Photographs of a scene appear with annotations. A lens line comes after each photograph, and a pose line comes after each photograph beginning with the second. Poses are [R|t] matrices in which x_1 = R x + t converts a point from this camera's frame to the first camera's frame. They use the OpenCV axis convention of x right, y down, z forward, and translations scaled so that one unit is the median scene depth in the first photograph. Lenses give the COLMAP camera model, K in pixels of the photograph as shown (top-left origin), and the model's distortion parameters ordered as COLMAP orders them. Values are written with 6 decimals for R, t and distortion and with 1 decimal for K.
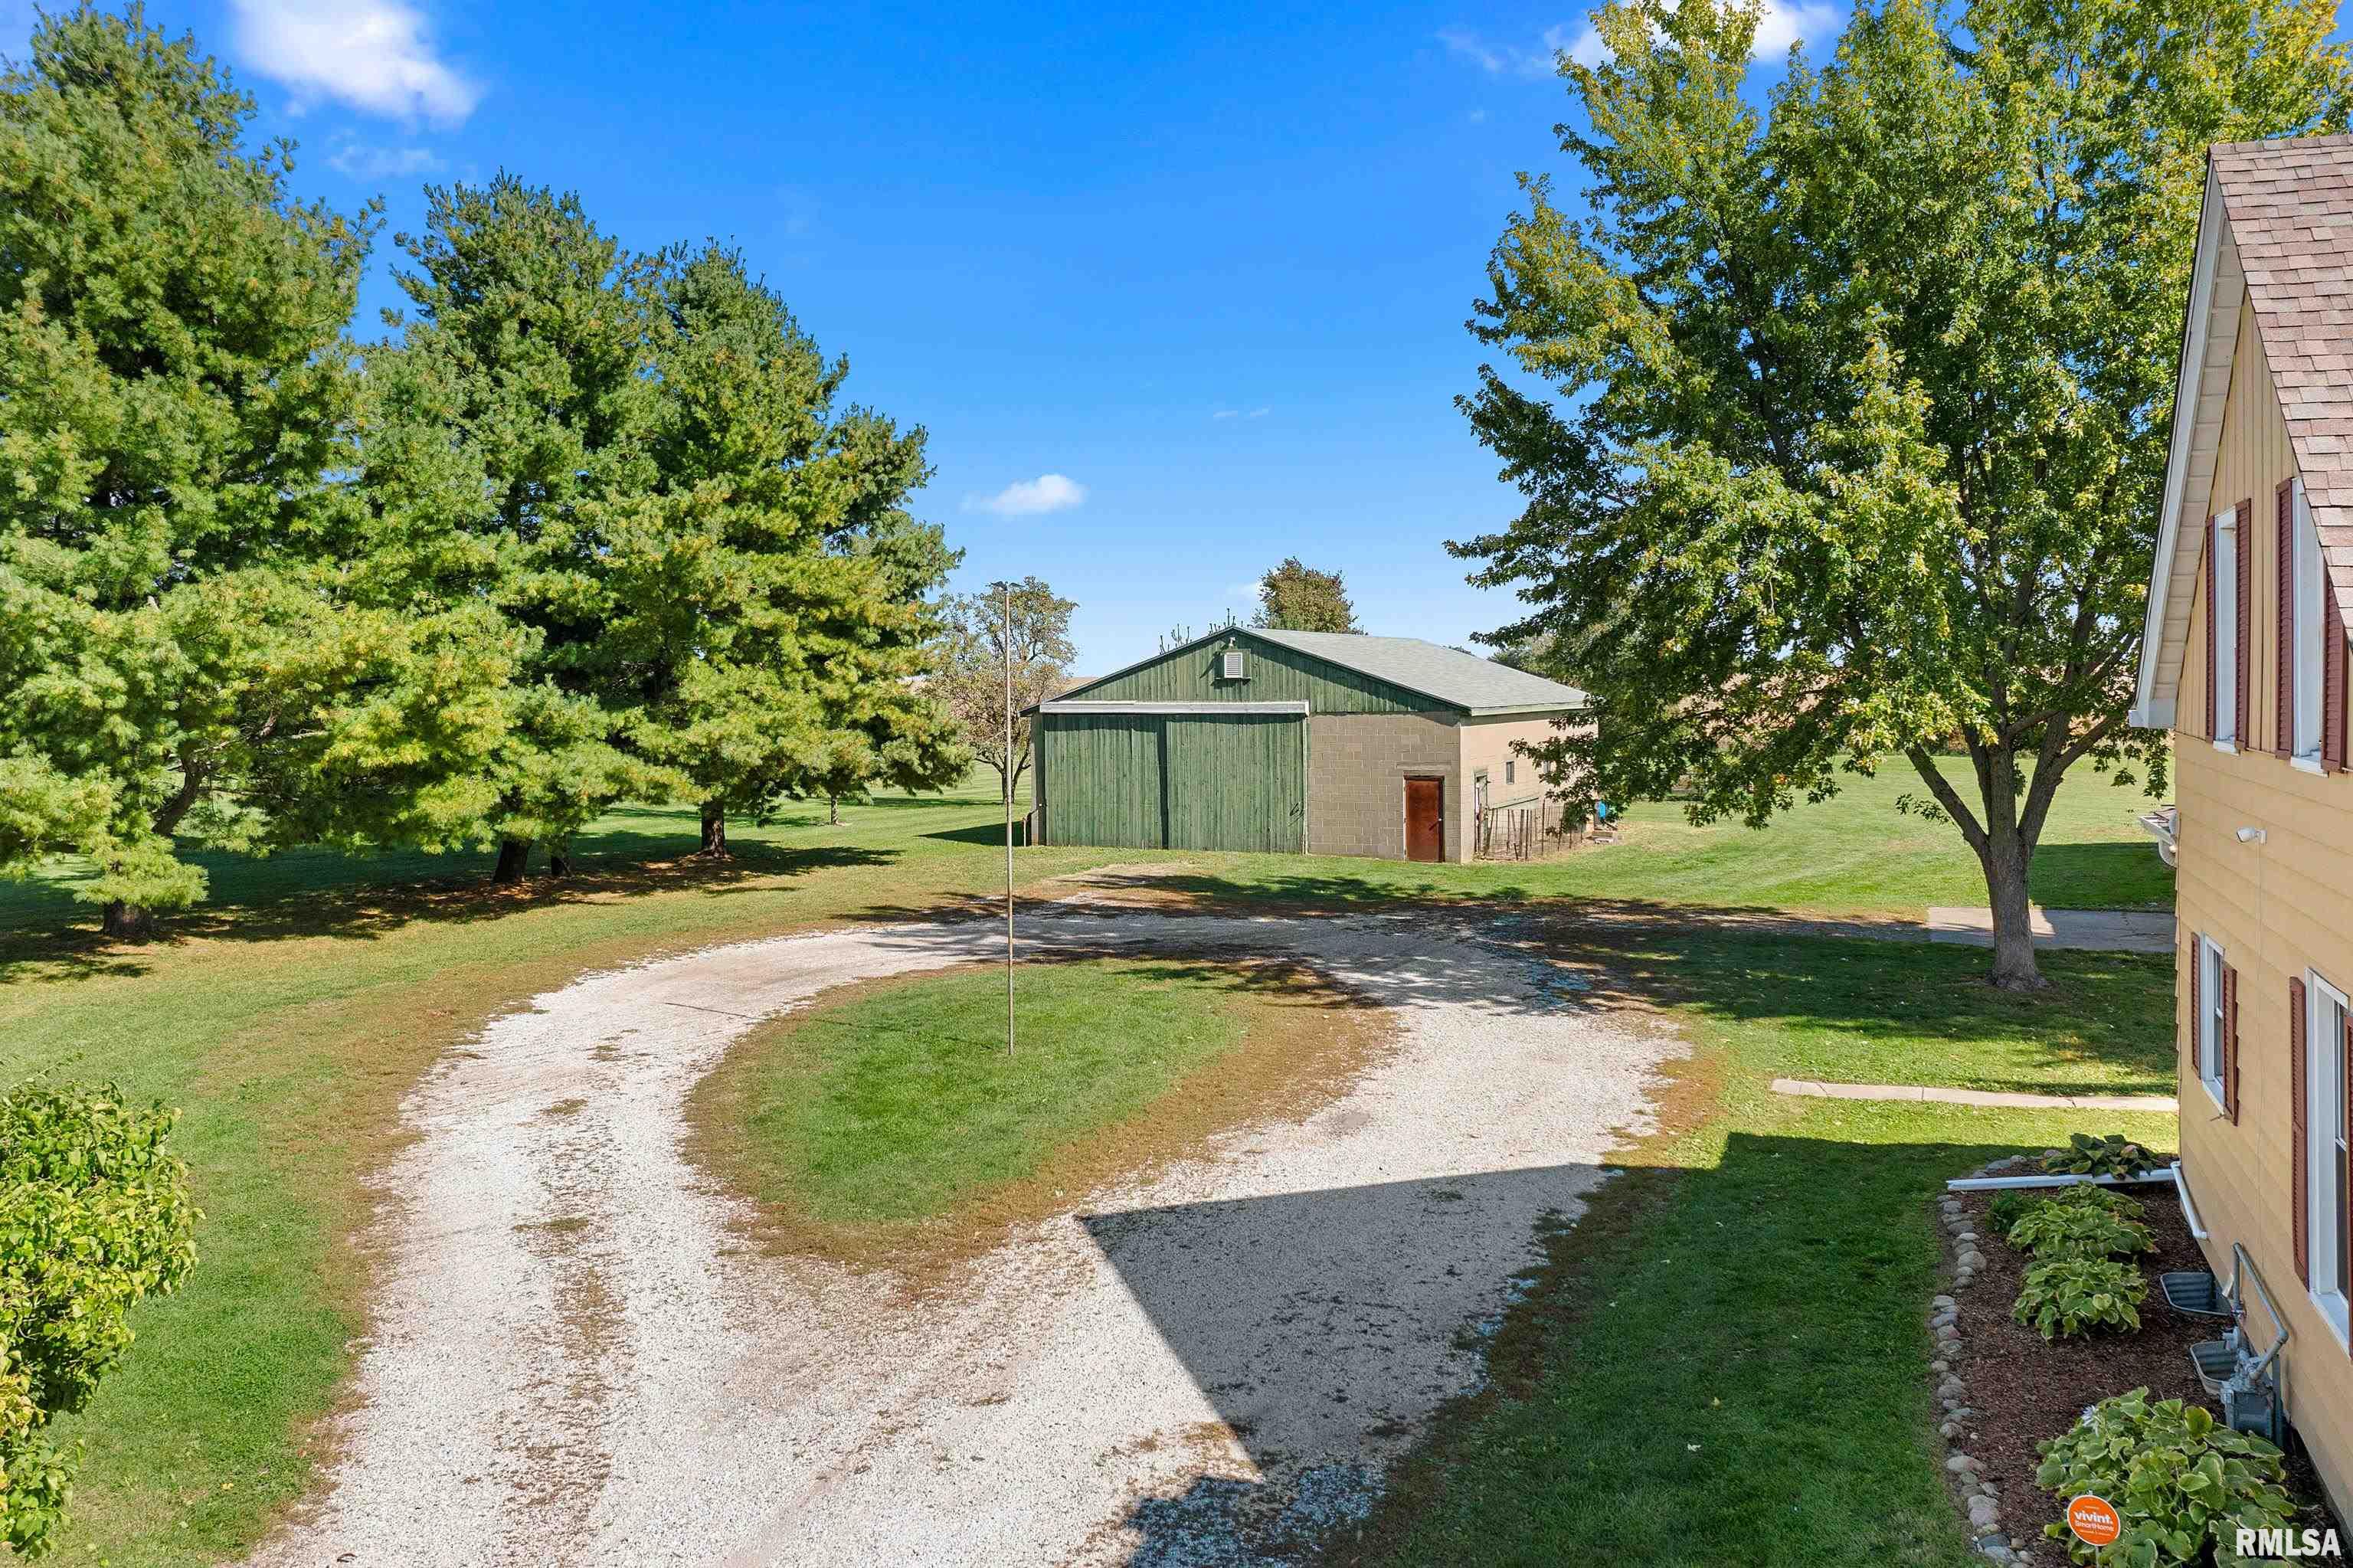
lens RADIAL K [[1872.7, 0, 1182.7], [0, 1872.7, 771.6], [0, 0, 1]] dist [-0.006746, 0.030181]
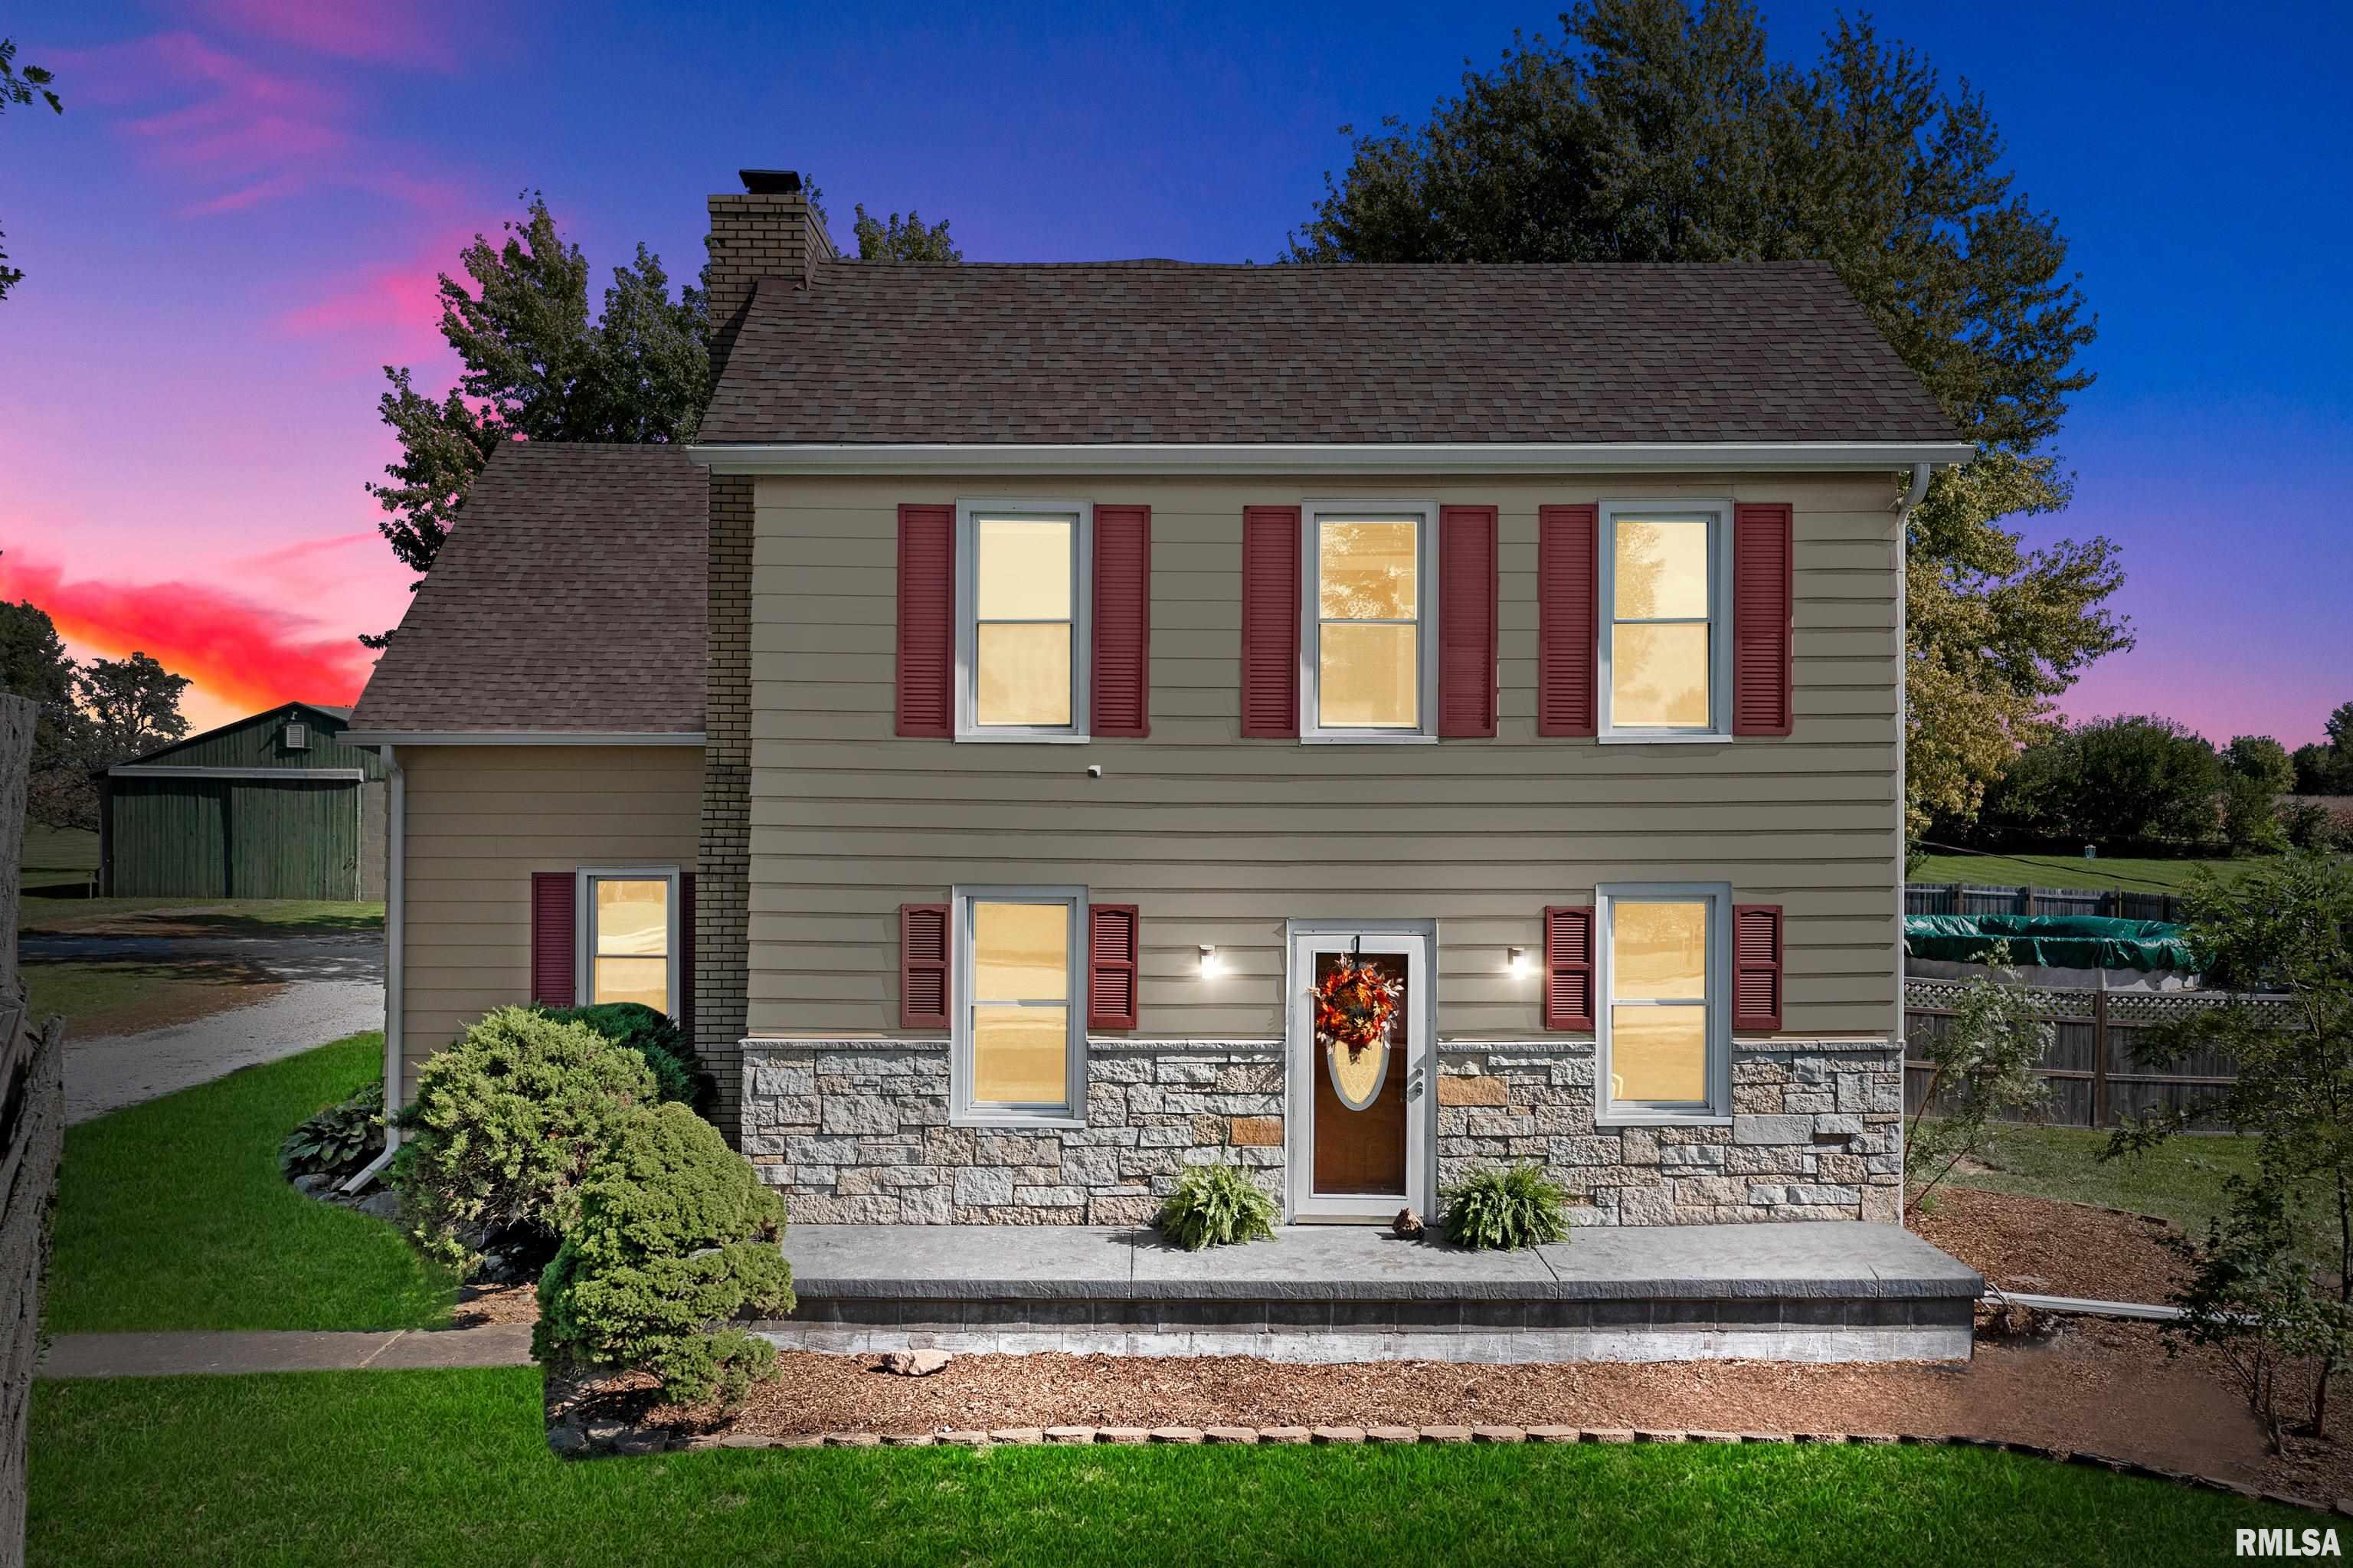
lens RADIAL K [[1872.7, 0, 1177.0], [0, 1872.7, 805.6], [0, 0, 1]] dist [-0.006746, 0.030181]
pose [[0.936778, 0.010089, 0.349779, 0.198389], [0.001923, 0.999421, -0.033979, 0.036162], [-0.349919, 0.032503, 0.936216, -0.367955]]
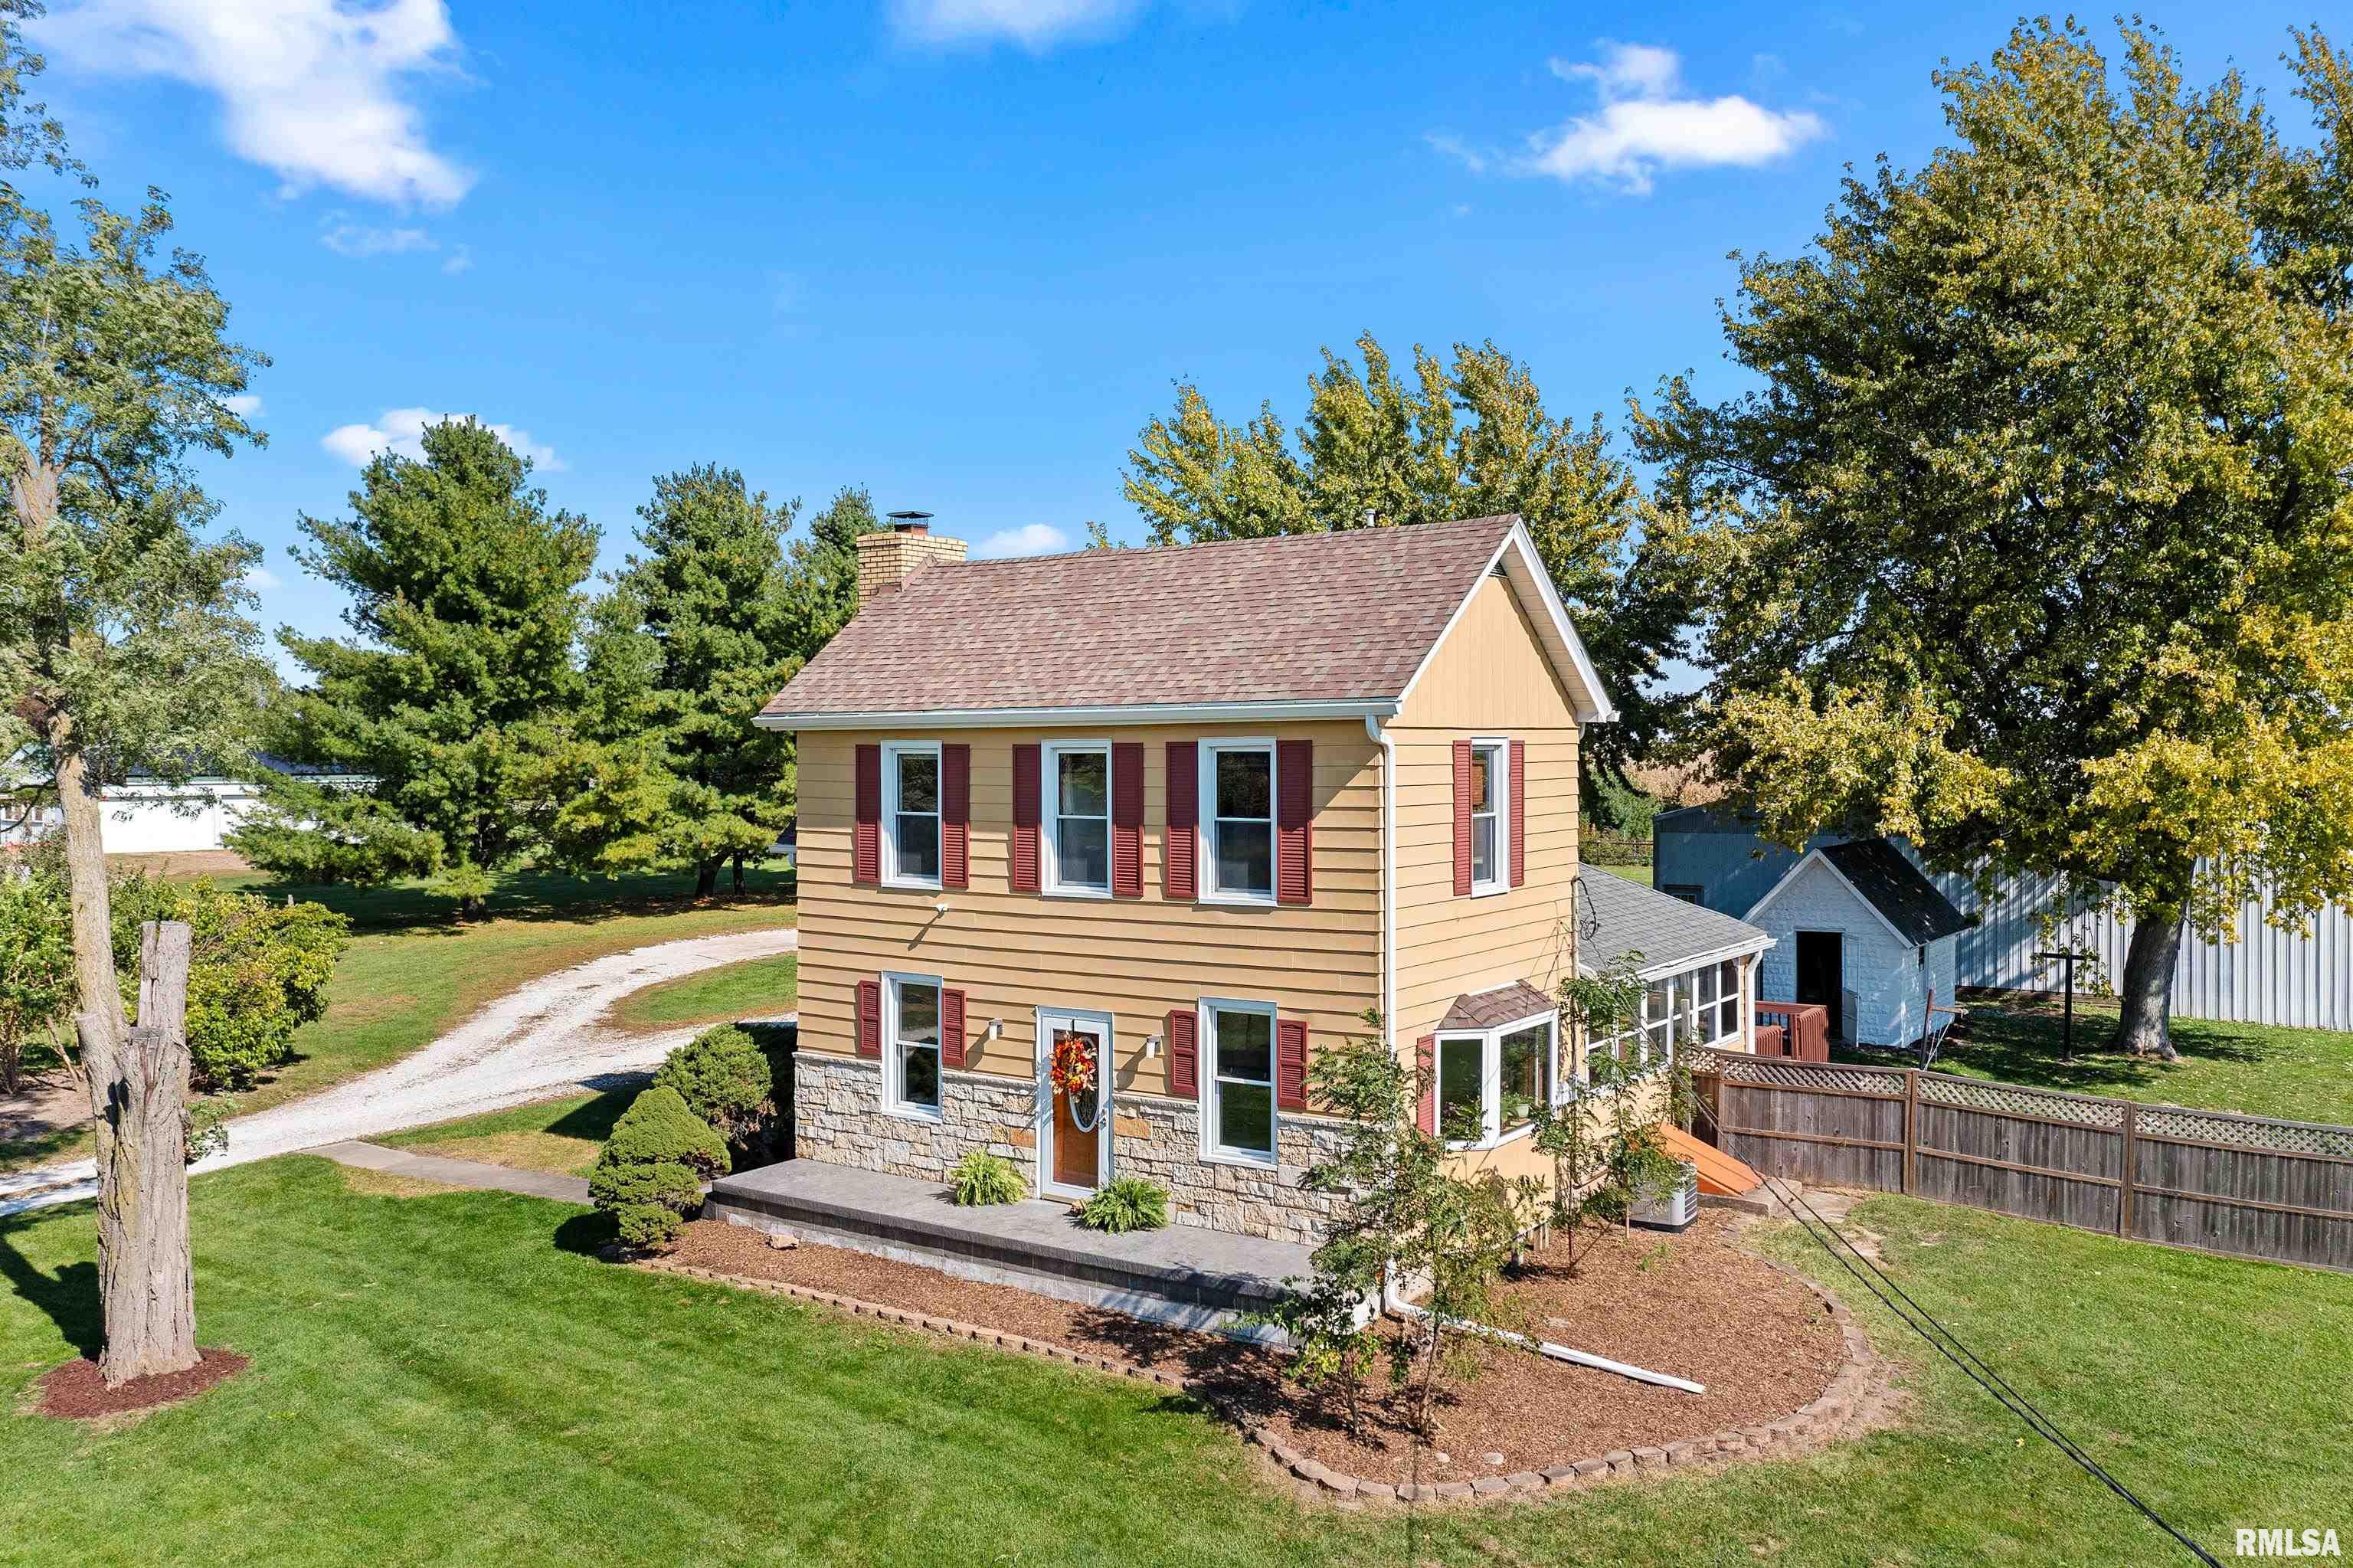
lens RADIAL K [[1872.7, 0, 1185.3], [0, 1872.7, 789.5], [0, 0, 1]] dist [-0.006746, 0.030181]
pose [[0.967686, 0.011389, -0.251902, 0.598631], [-0.015520, 0.999776, -0.014418, -0.022542], [0.251682, 0.017862, 0.967645, -0.621275]]
